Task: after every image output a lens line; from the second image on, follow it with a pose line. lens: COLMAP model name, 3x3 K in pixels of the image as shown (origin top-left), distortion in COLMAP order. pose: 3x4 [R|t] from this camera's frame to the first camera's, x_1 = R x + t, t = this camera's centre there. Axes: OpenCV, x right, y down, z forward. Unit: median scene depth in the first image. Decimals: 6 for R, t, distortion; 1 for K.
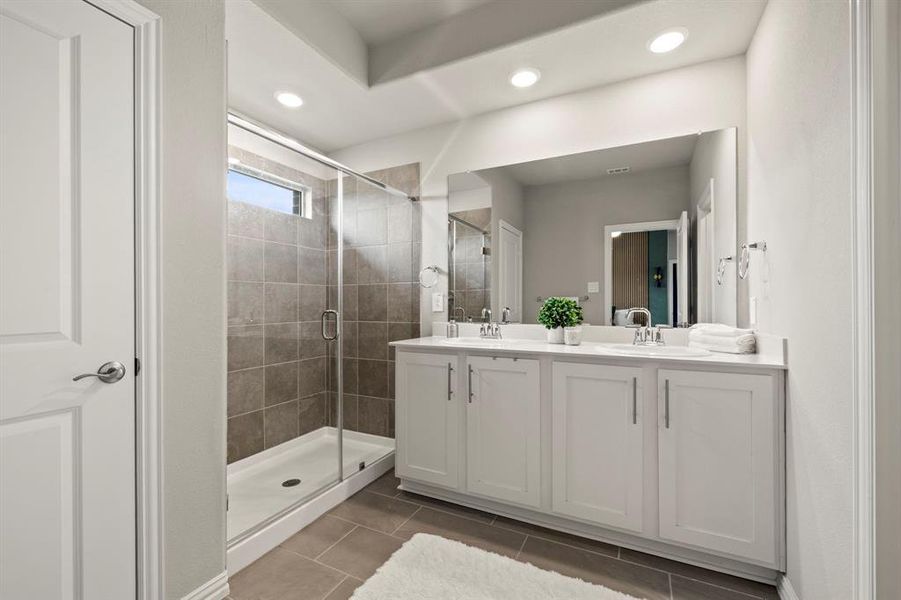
lens RADIAL K [[382.0, 0, 452.2], [0, 382.0, 313.4], [0, 0, 1]] dist [-0.000018, -0.000194]
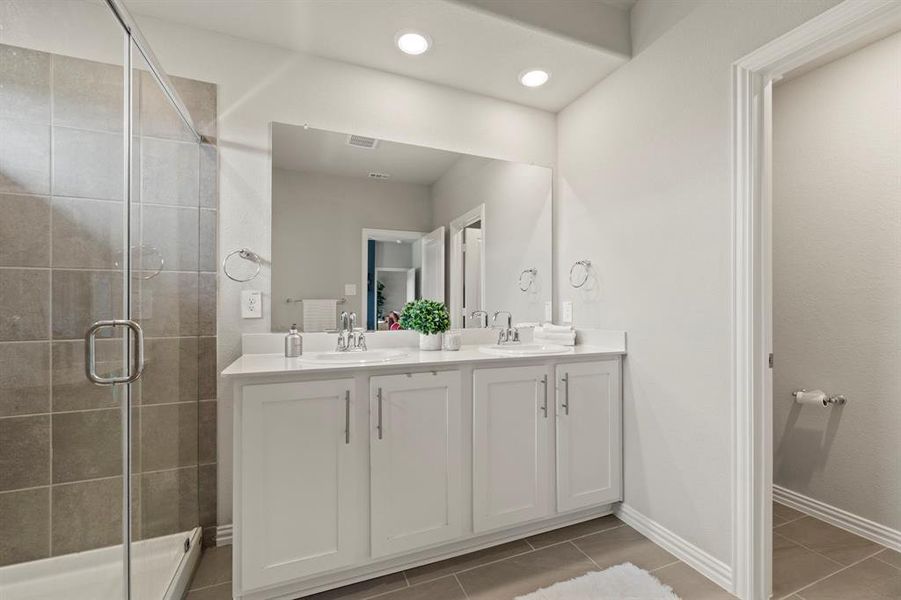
lens RADIAL K [[382.0, 0, 452.2], [0, 382.0, 313.4], [0, 0, 1]] dist [-0.000018, -0.000194]
pose [[0.665214, -0.010872, 0.746574, -0.307053], [0.017927, 0.999838, -0.001413, -0.005651], [-0.746437, 0.014324, 0.665301, 0.289713]]
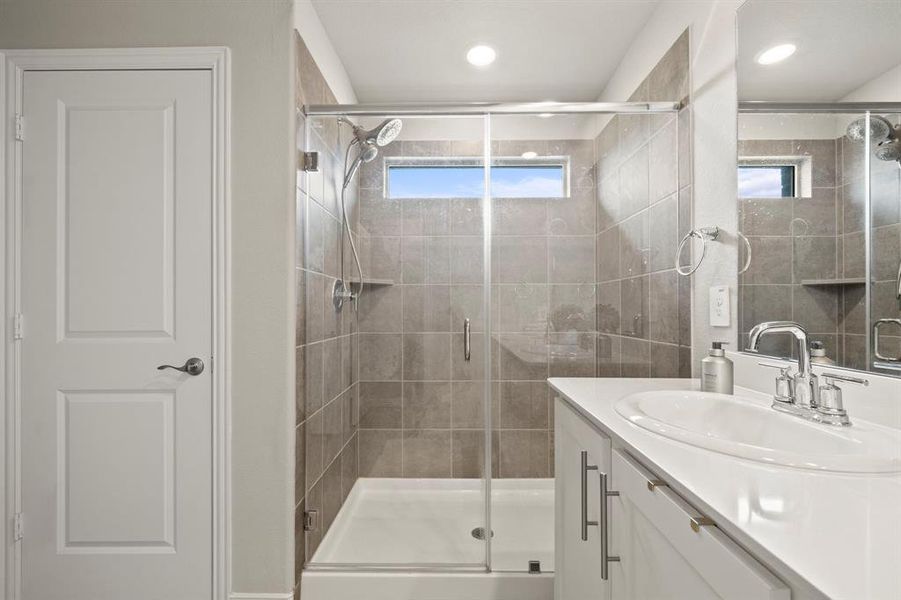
lens RADIAL K [[381.9, 0, 453.2], [0, 381.9, 310.7], [0, 0, 1]] dist [0.010478, 0.000142]
pose [[0.437813, 0.005298, -0.899051, 0.236479], [-0.022219, 0.999741, -0.004928, -0.014291], [0.898792, 0.022134, 0.437817, 0.515307]]
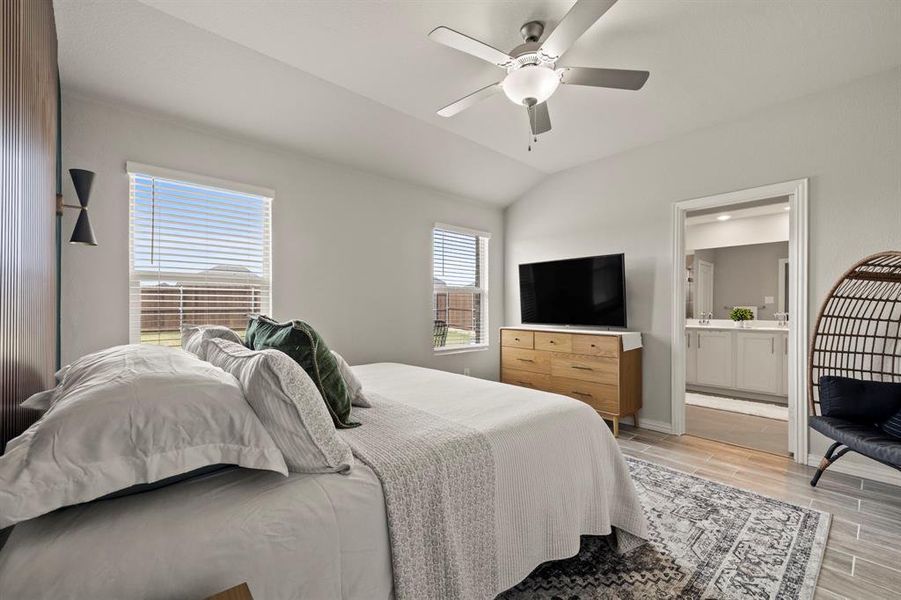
lens RADIAL K [[382.0, 0, 452.2], [0, 382.0, 313.4], [0, 0, 1]] dist [-0.000018, -0.000194]
pose [[0.927135, 0.007397, -0.374654, -0.397634], [-0.013665, 0.999808, -0.014075, 0.040124], [0.374477, 0.018169, 0.927058, -1.511612]]
